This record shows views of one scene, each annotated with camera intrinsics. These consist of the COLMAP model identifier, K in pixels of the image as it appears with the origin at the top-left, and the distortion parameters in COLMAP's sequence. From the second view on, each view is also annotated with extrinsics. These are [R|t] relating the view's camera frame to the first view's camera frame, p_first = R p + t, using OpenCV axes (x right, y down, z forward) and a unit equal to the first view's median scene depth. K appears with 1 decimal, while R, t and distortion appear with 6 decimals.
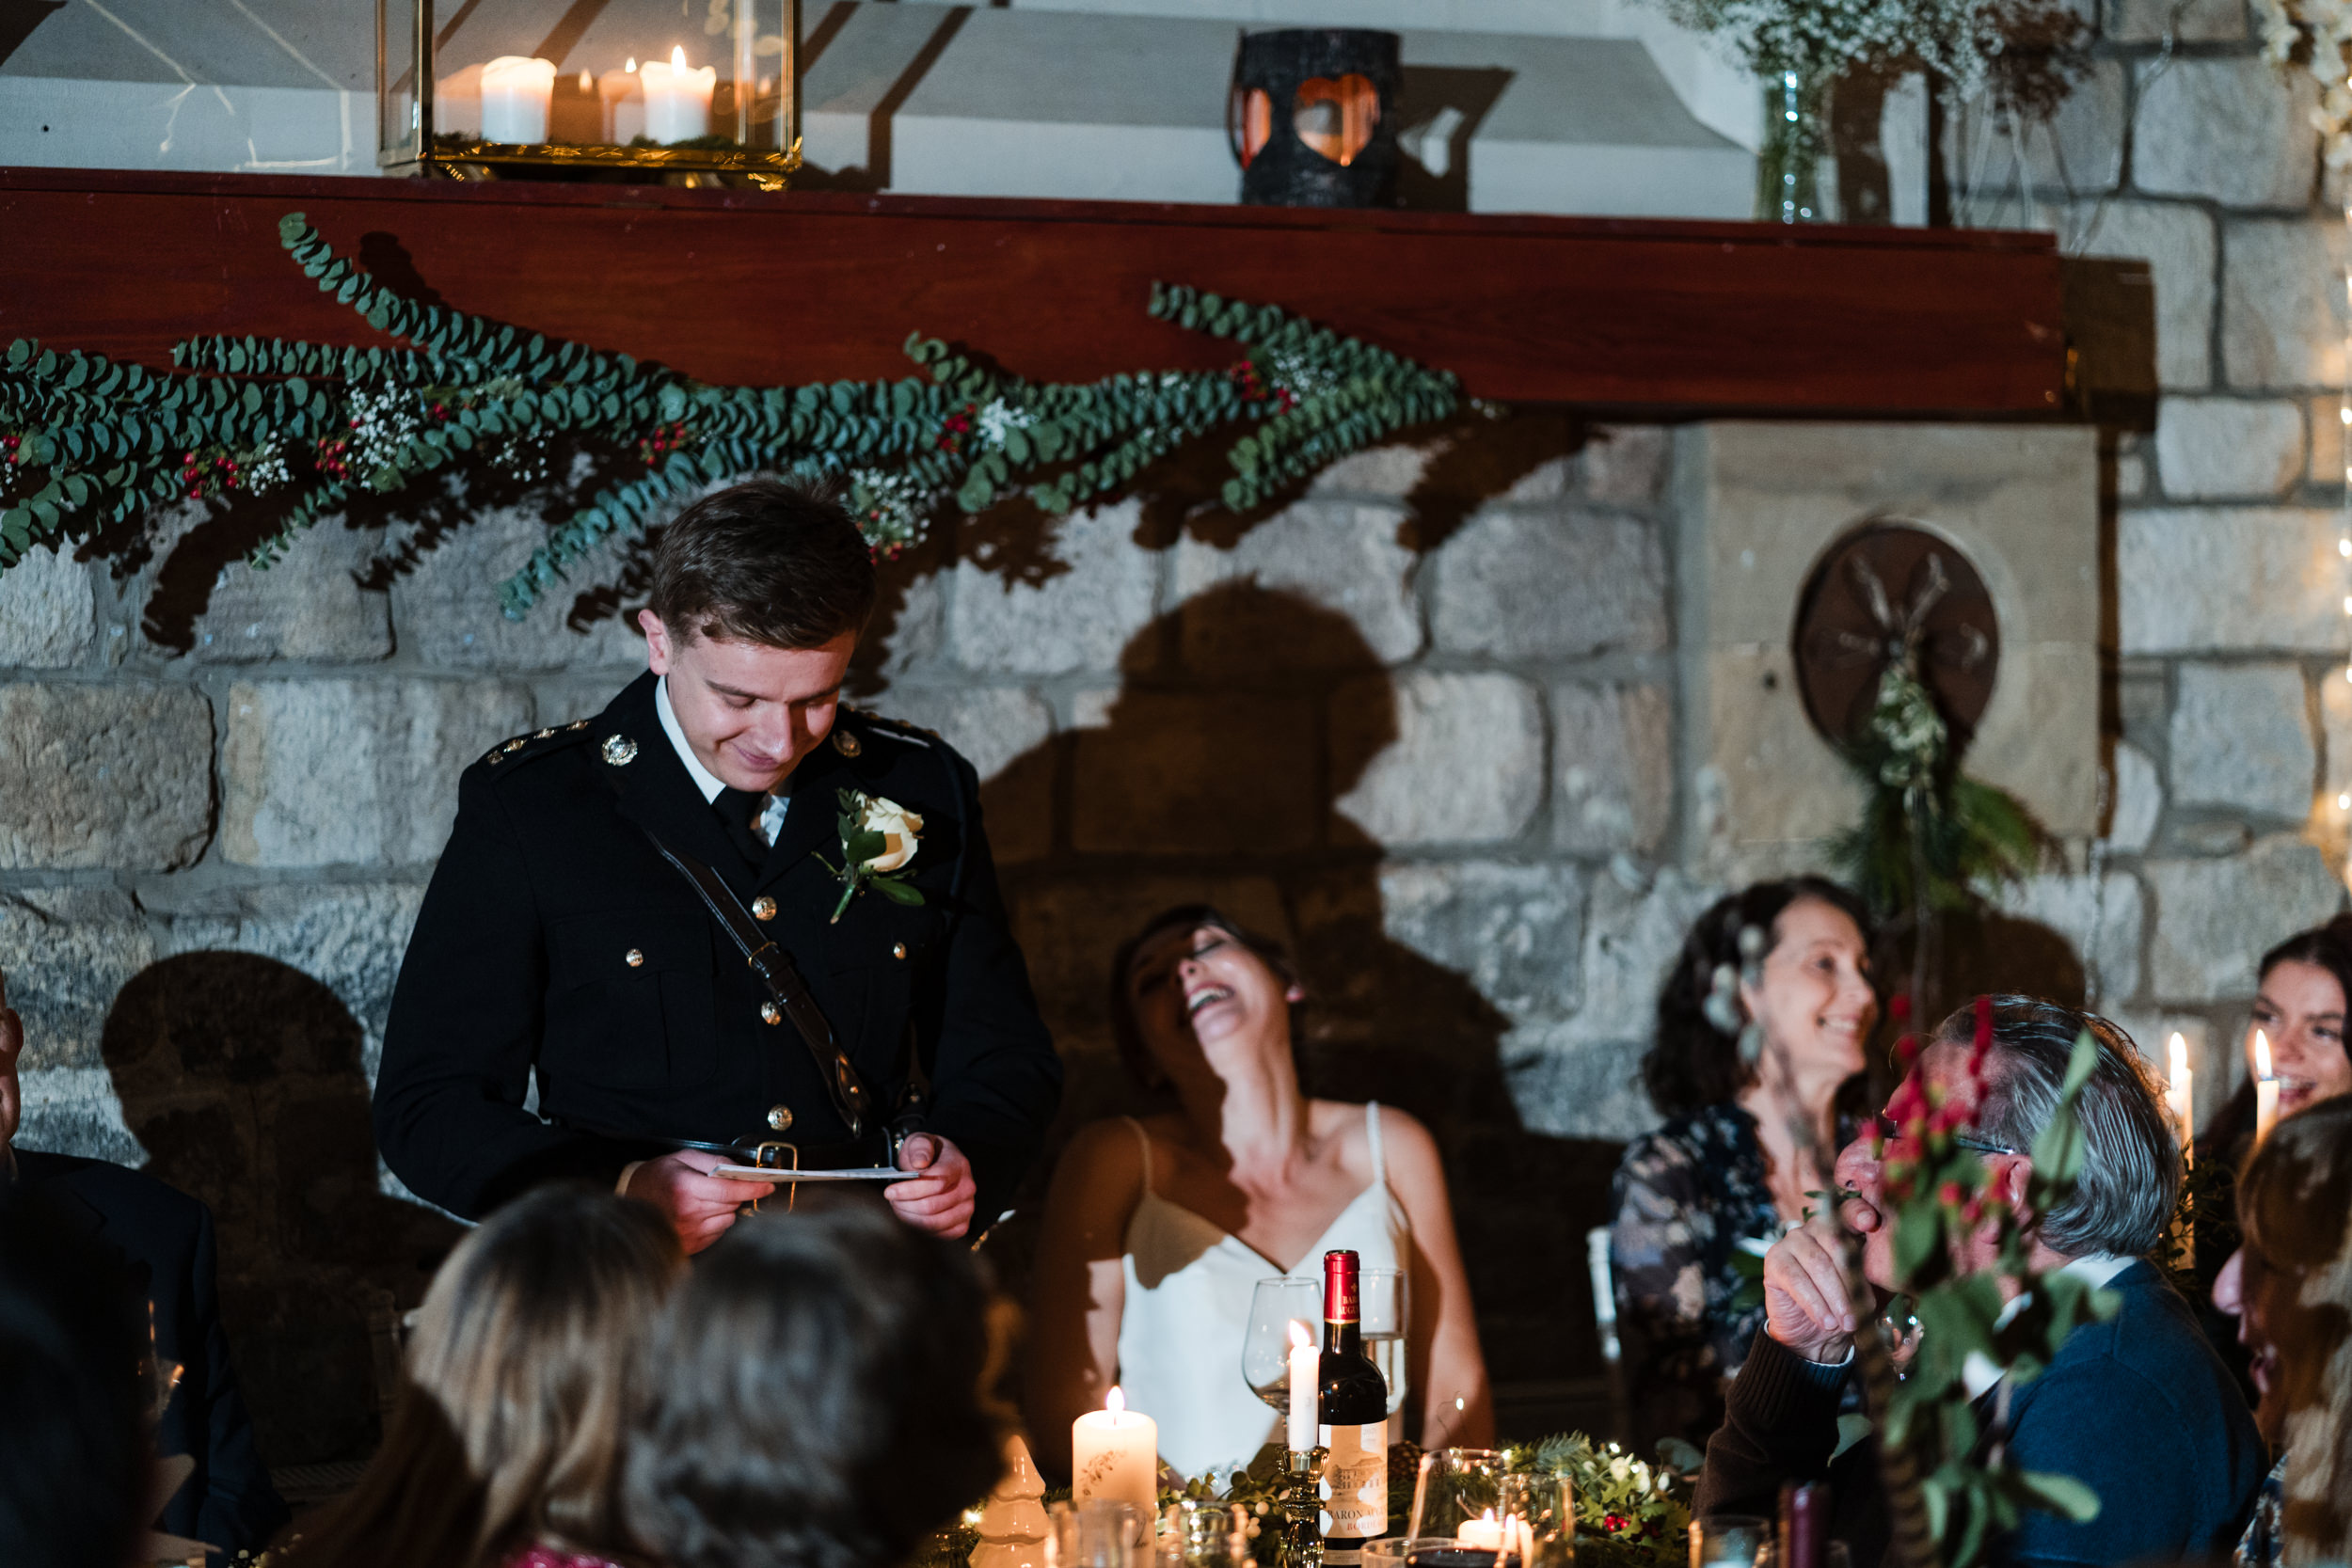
lens RADIAL K [[5704.3, 0, 1183.4], [0, 5704.3, 784.4], [0, 0, 1]] dist [0.014057, 0.000000]
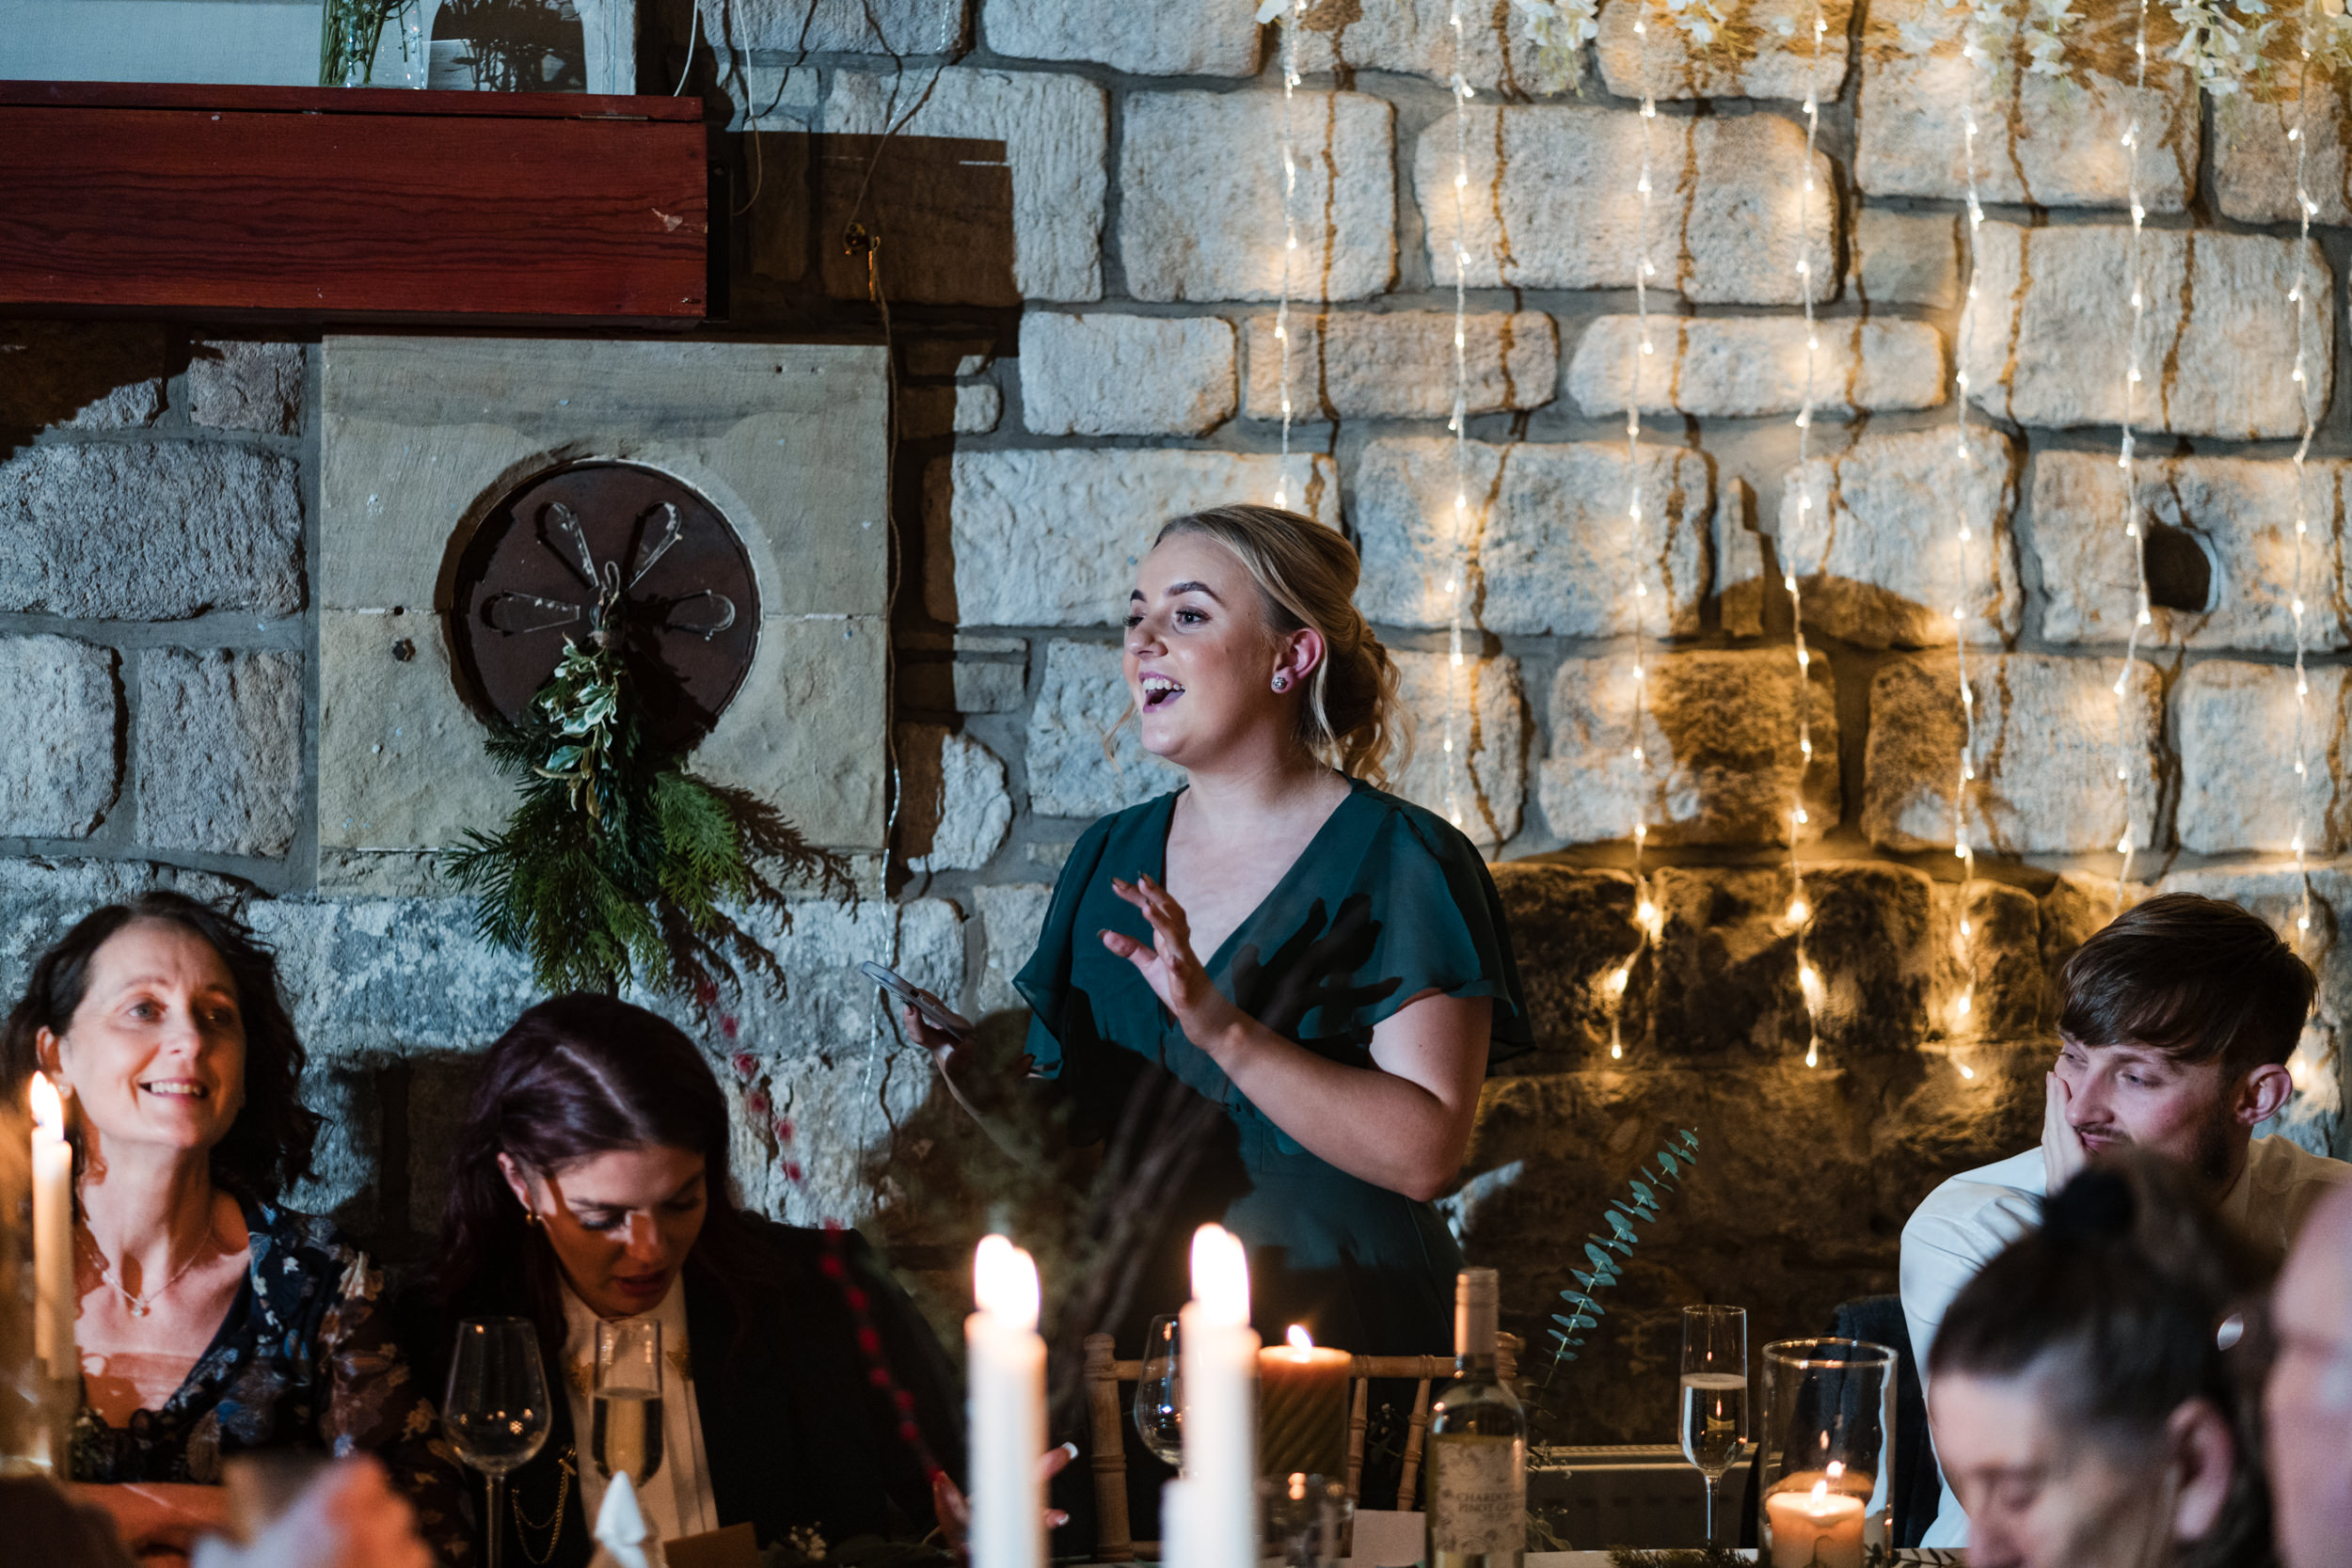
lens RADIAL K [[5704.3, 0, 1194.2], [0, 5704.3, 789.8], [0, 0, 1]] dist [0.014057, 0.000000]
pose [[0.951048, 0.019446, -0.308430, 0.520410], [-0.021970, 0.999748, -0.004713, 0.003744], [0.308260, 0.011258, 0.951235, 0.282951]]
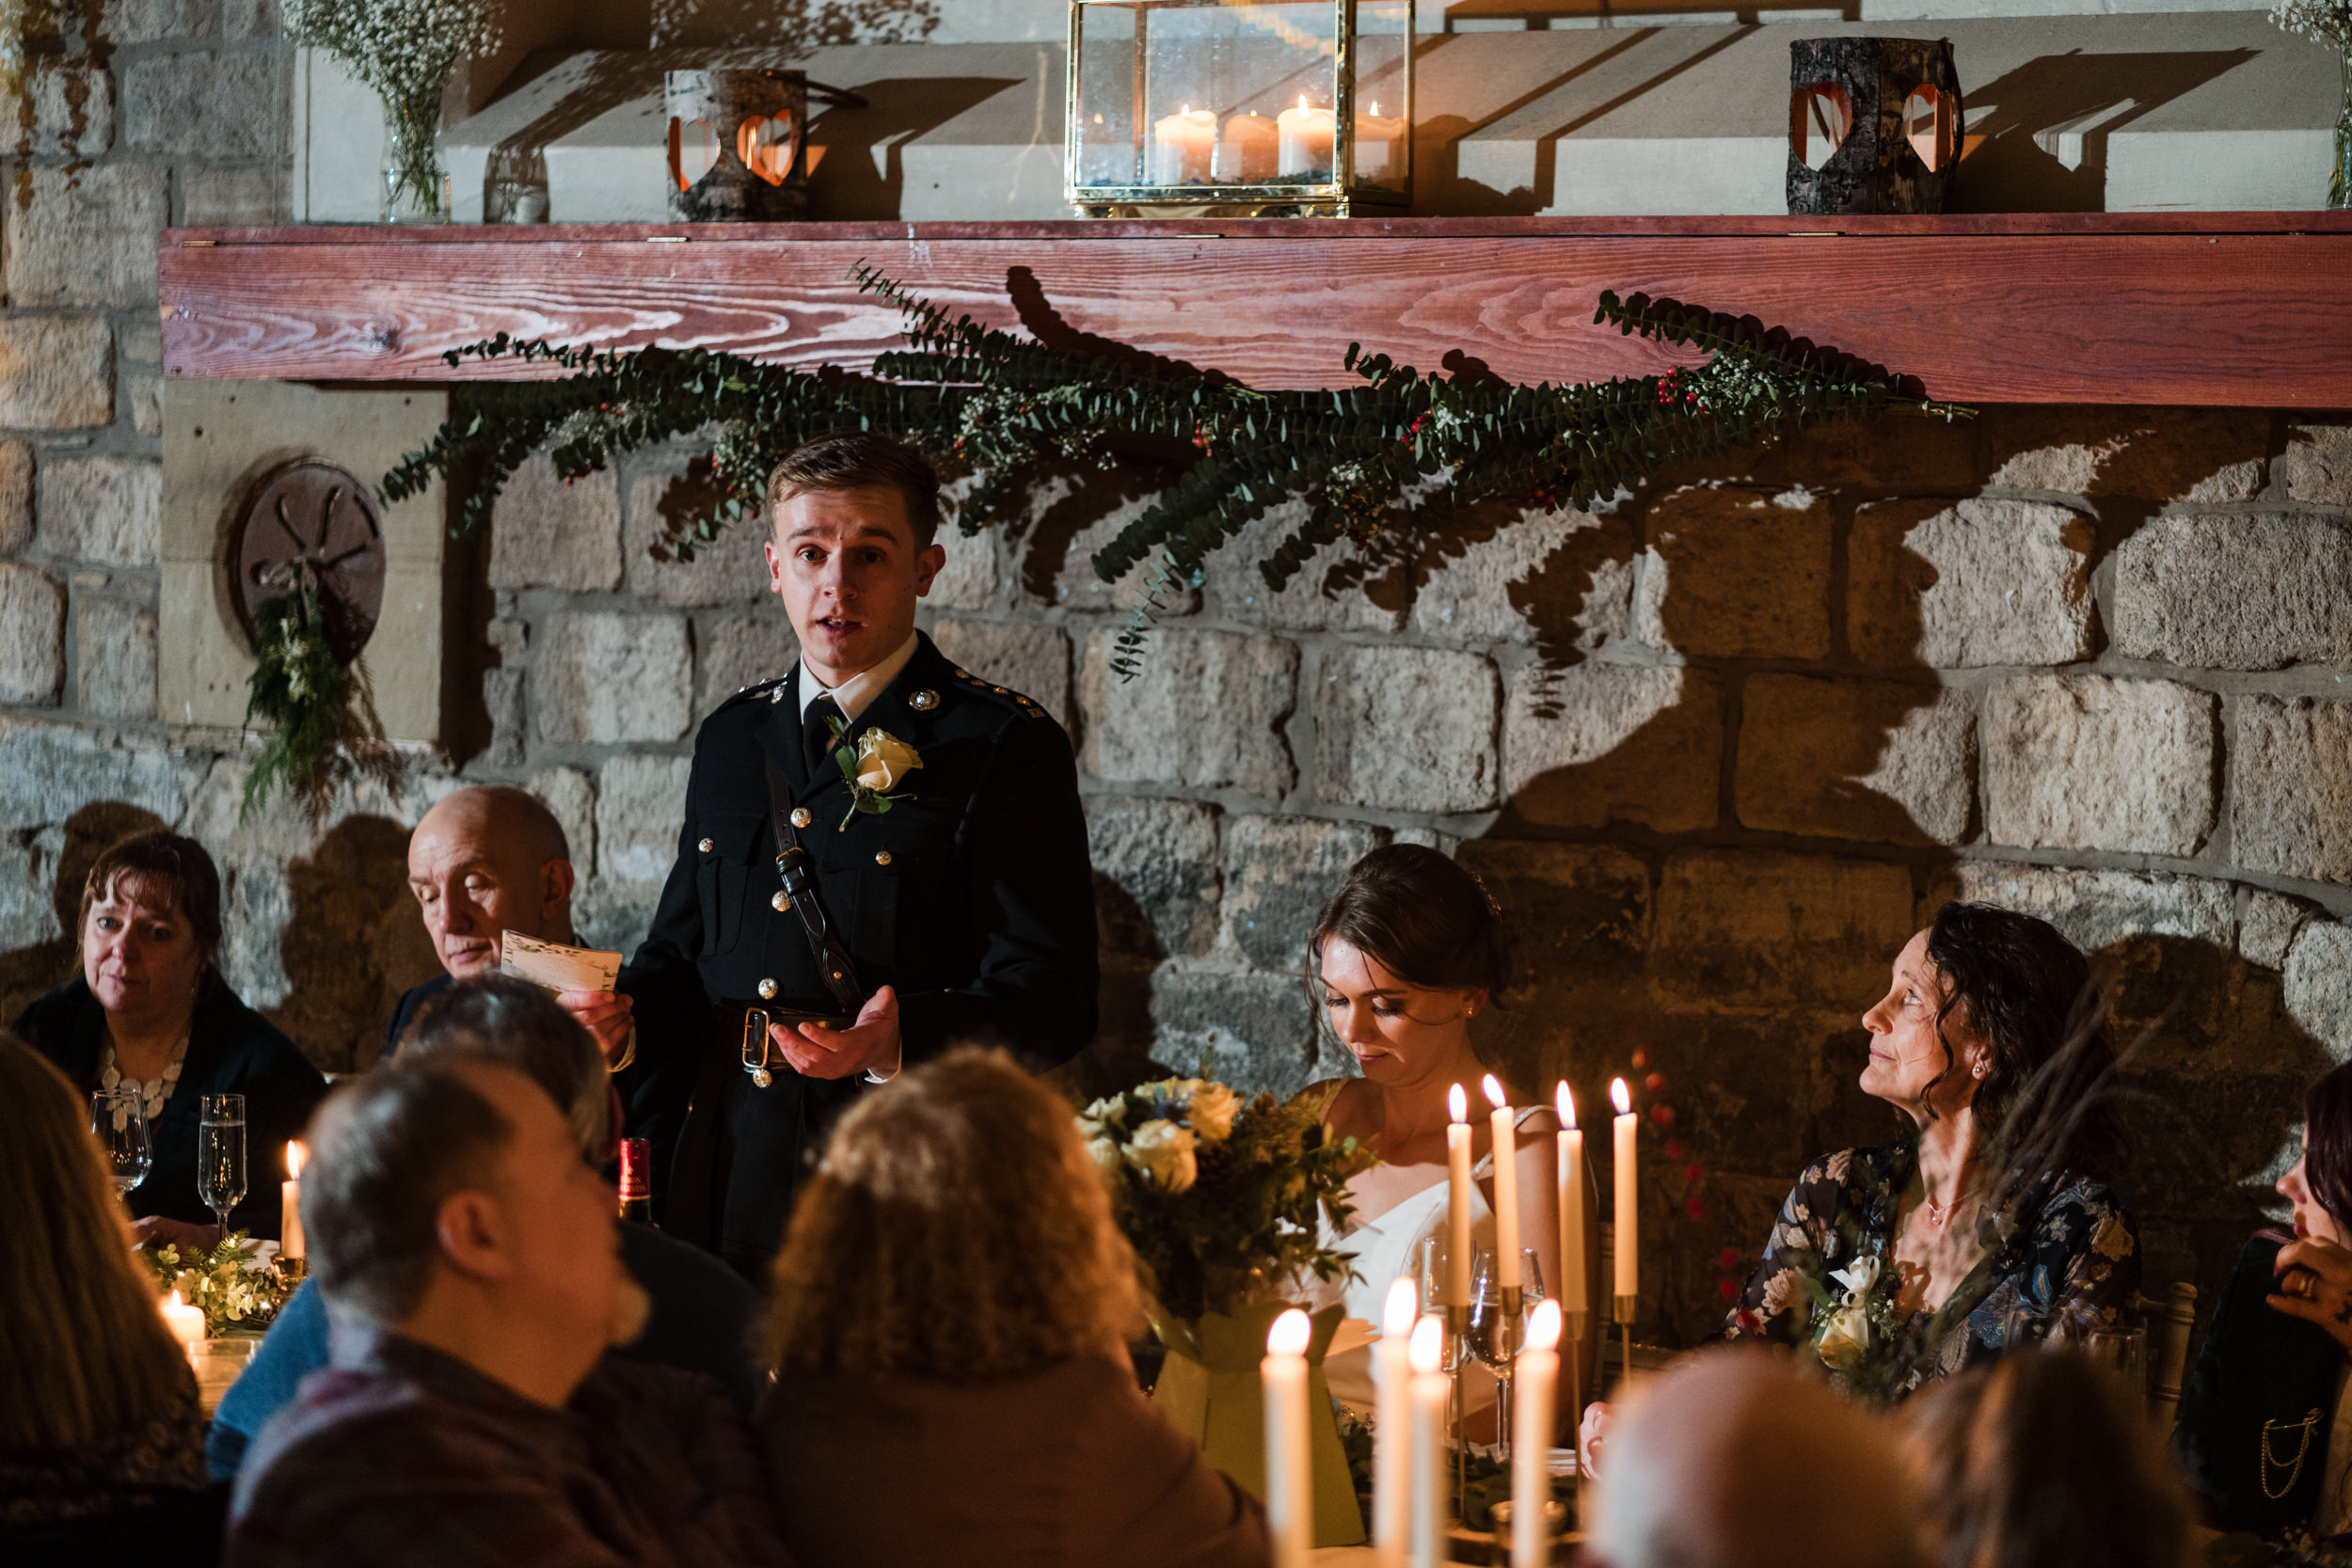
lens RADIAL K [[5704.3, 0, 1004.6], [0, 5704.3, 650.7], [0, 0, 1]] dist [0.014057, 0.000000]
pose [[0.441413, 0.047488, -0.896047, 0.919130], [-0.049998, 0.998349, 0.028279, -0.046355], [0.895910, 0.032317, 0.443058, 0.435542]]
